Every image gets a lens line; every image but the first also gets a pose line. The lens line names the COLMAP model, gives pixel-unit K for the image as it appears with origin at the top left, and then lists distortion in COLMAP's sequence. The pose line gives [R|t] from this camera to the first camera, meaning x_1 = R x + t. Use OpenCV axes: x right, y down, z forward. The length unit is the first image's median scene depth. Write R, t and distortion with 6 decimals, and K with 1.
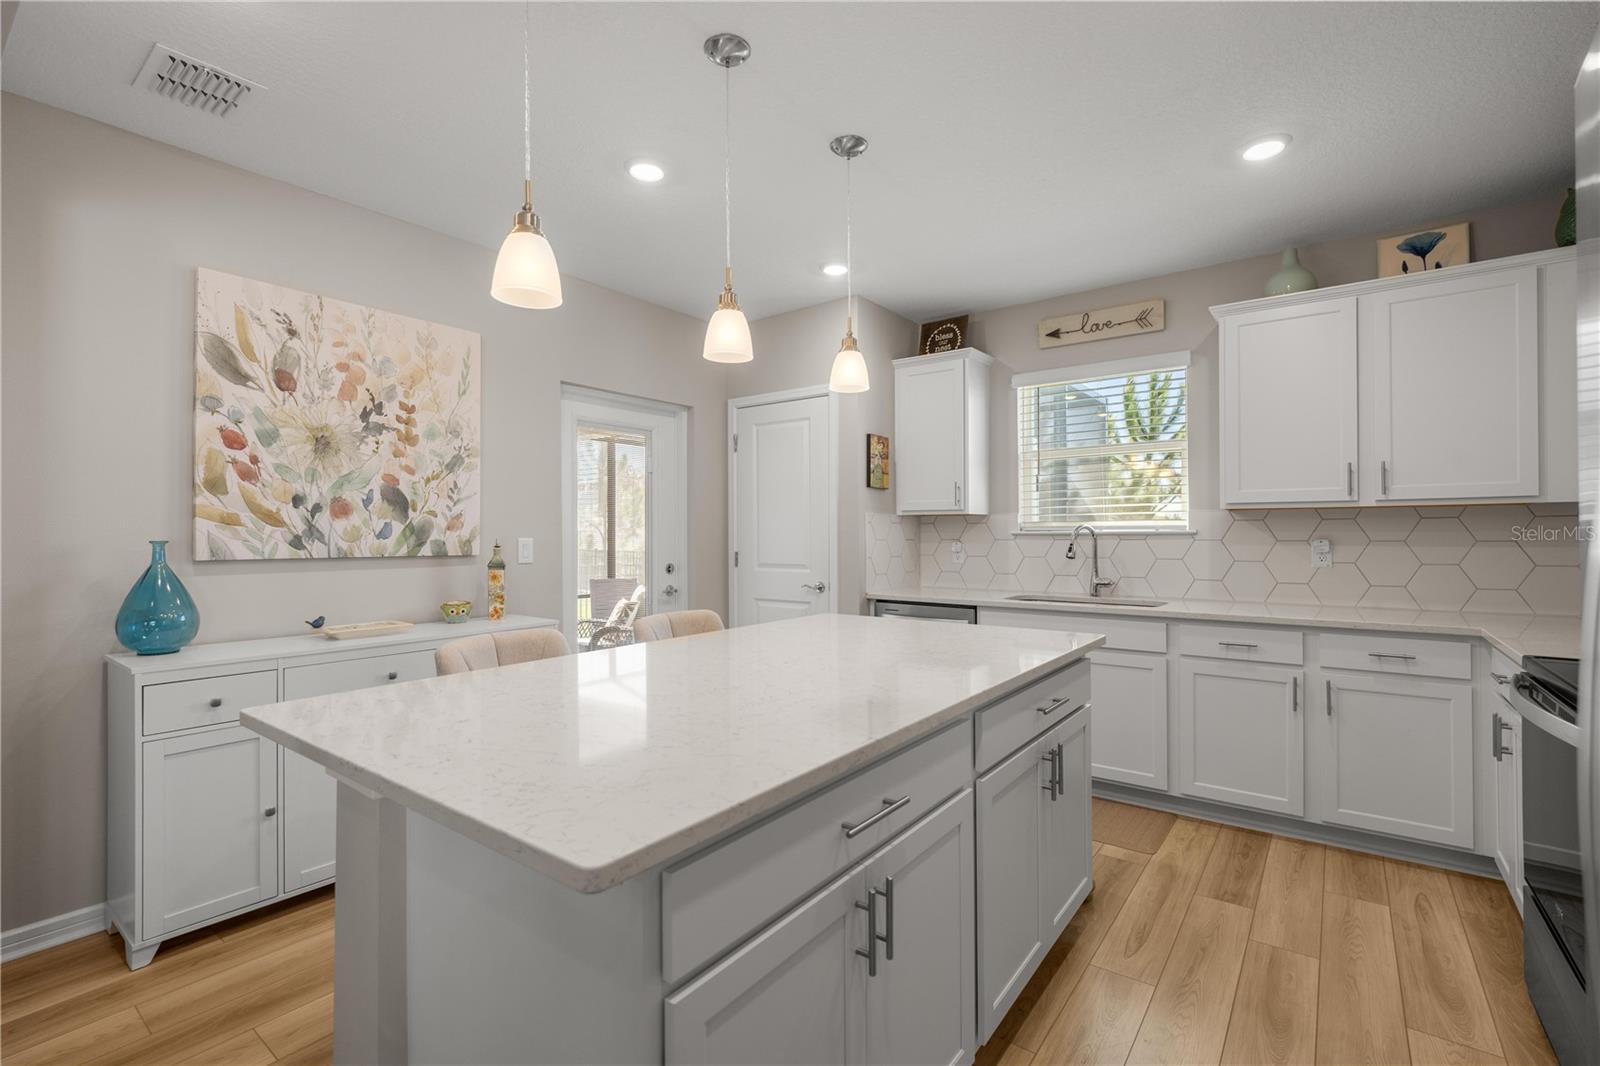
lens RADIAL K [[710.5, 0, 805.7], [0, 710.5, 532.8], [0, 0, 1]] dist [0.000105, -0.000574]
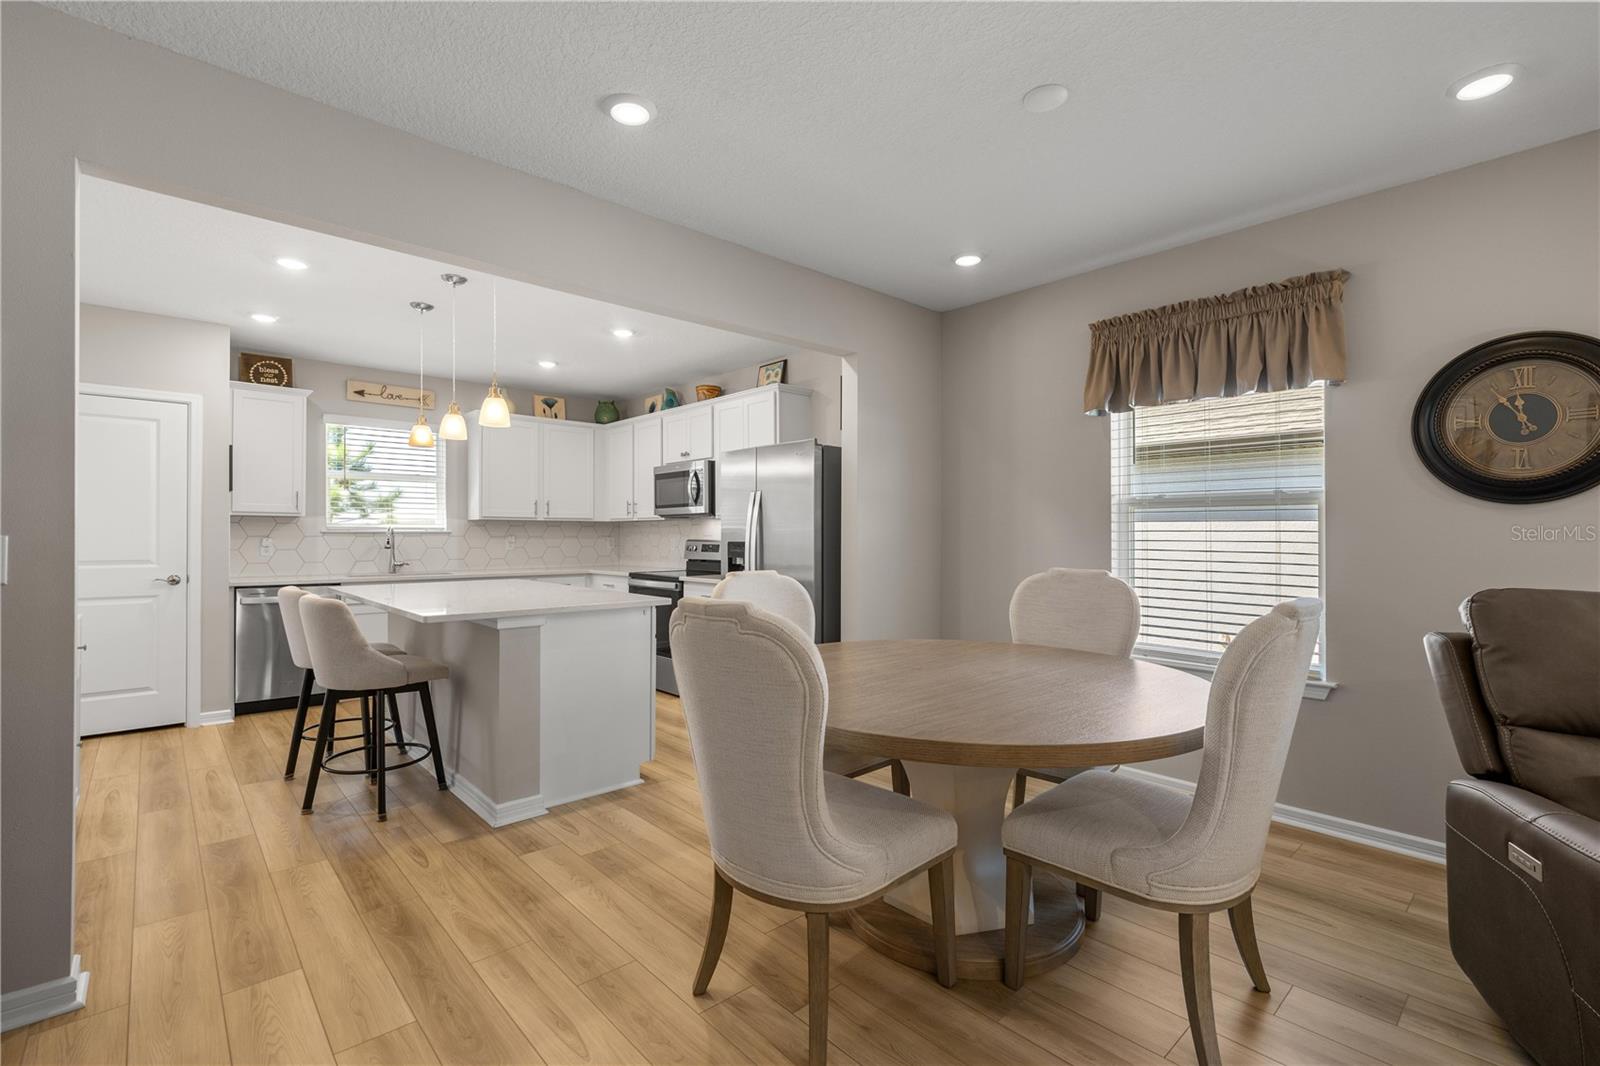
lens RADIAL K [[710.5, 0, 798.5], [0, 710.5, 534.9], [0, 0, 1]] dist [0.000105, -0.000574]
pose [[0.185855, 0.005323, 0.982563, -0.931371], [-0.003895, 0.999981, -0.004681, 0.010540], [-0.982569, -0.002957, 0.185873, -0.140940]]
